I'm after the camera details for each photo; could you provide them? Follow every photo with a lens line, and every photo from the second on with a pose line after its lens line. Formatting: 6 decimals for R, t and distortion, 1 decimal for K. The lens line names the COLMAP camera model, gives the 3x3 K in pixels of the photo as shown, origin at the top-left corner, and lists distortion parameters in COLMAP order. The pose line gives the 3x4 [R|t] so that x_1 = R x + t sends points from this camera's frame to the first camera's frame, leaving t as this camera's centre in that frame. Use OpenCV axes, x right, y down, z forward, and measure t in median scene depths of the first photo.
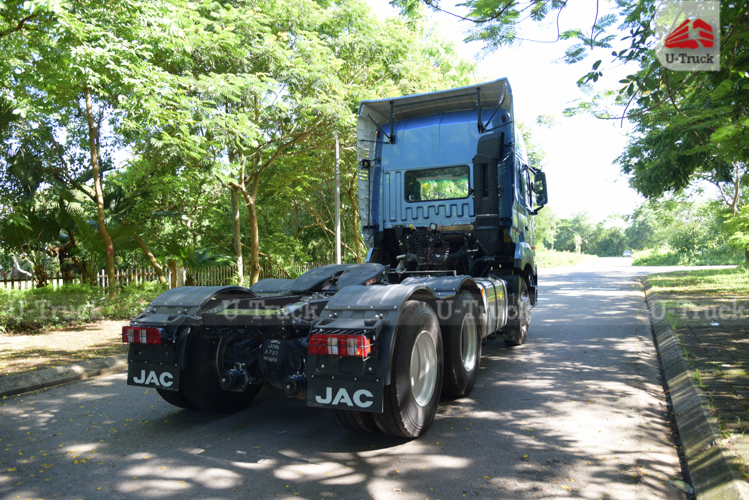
lens RADIAL K [[546.7, 0, 374.5], [0, 546.7, 250.0], [0, 0, 1]] dist [-0.070387, 0.001635]
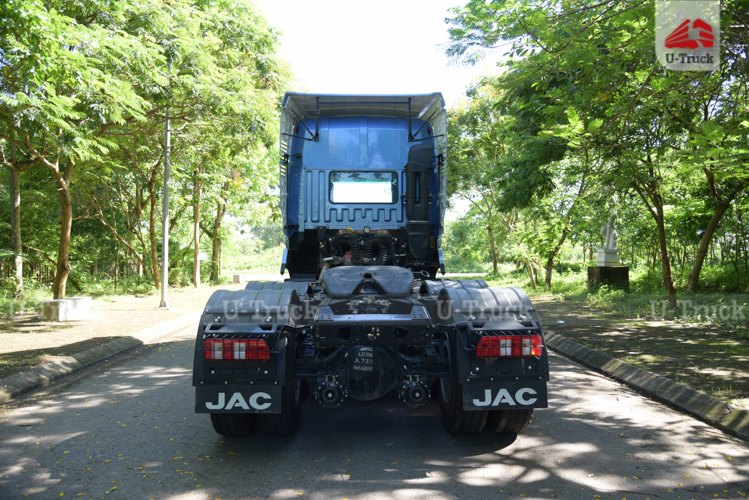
lens RADIAL K [[560.7, 0, 374.5], [0, 560.7, 250.0], [0, 0, 1]] dist [-0.090211, 0.075916]
pose [[0.888037, 0.032886, 0.458595, -0.344895], [-0.029963, 0.999458, -0.013652, 0.007266], [-0.458796, -0.001617, 0.888540, 0.085206]]
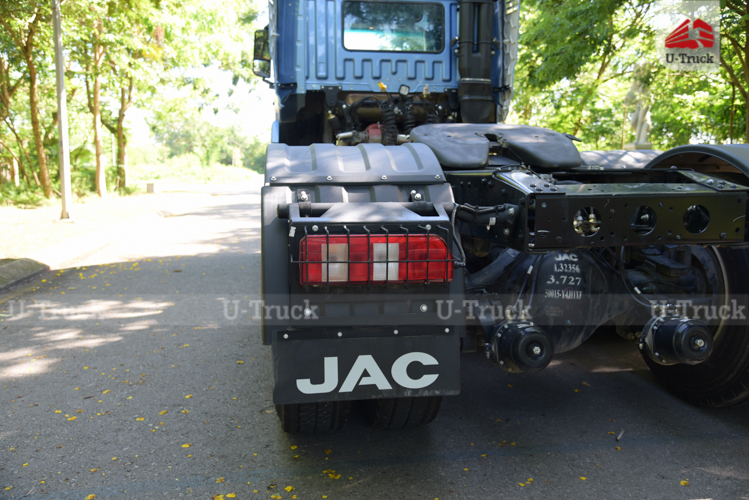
lens RADIAL K [[643.8, 0, 374.5], [0, 643.8, 250.0], [0, 0, 1]] dist [-0.048340, 0.132208]
pose [[0.829582, -0.043674, 0.556675, -0.360720], [-0.029470, 0.992123, 0.121756, 0.055085], [-0.557607, -0.117412, 0.821760, 0.356042]]
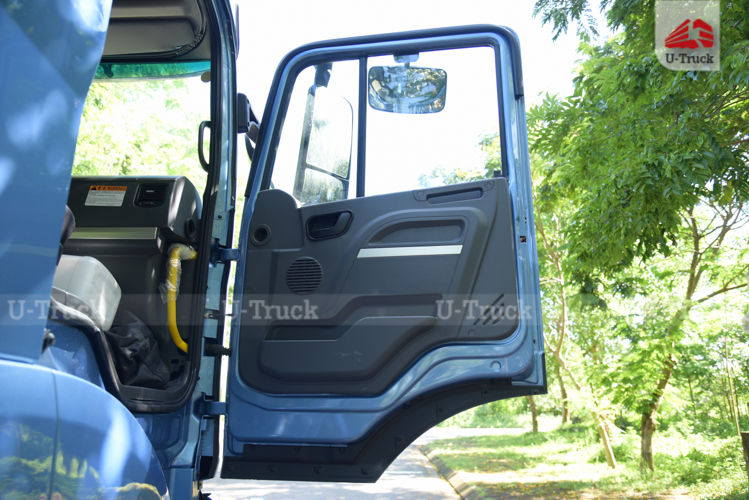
lens RADIAL K [[560.7, 0, 374.5], [0, 560.7, 250.0], [0, 0, 1]] dist [-0.090211, 0.075916]
pose [[0.909214, 0.145718, 0.389995, 0.306649], [-0.038679, 0.962261, -0.269365, -0.010696], [-0.414528, 0.229826, 0.880538, 0.928129]]
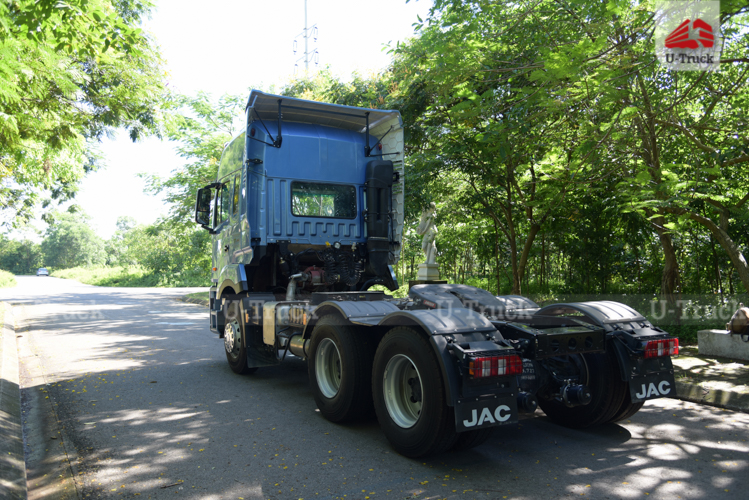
lens RADIAL K [[618.4, 0, 374.5], [0, 618.4, 250.0], [0, 0, 1]] dist [-0.008435, -0.003739]
pose [[0.568132, 0.054197, 0.821151, -0.744314], [-0.029739, 0.998529, -0.045328, 0.012387], [-0.822400, 0.001332, 0.568909, 0.323304]]
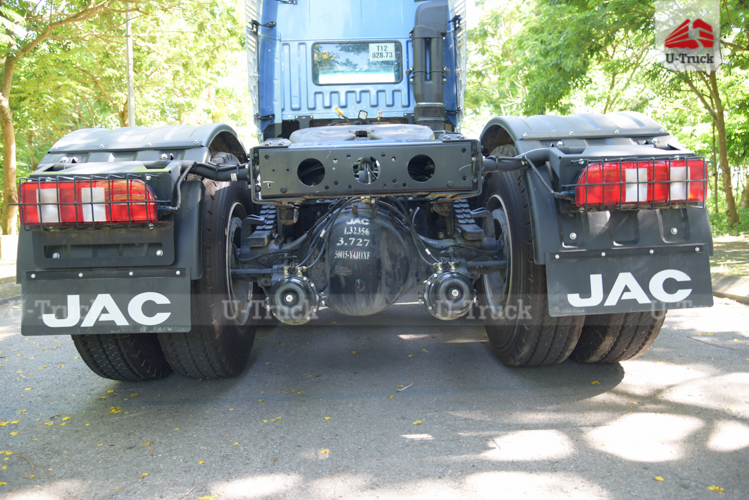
lens RADIAL K [[560.7, 0, 374.5], [0, 560.7, 250.0], [0, 0, 1]] dist [-0.090211, 0.075916]
pose [[0.891320, -0.030805, 0.452327, -0.231658], [-0.000565, 0.997613, 0.069055, 0.089470], [-0.453374, -0.061805, 0.889175, 0.292164]]
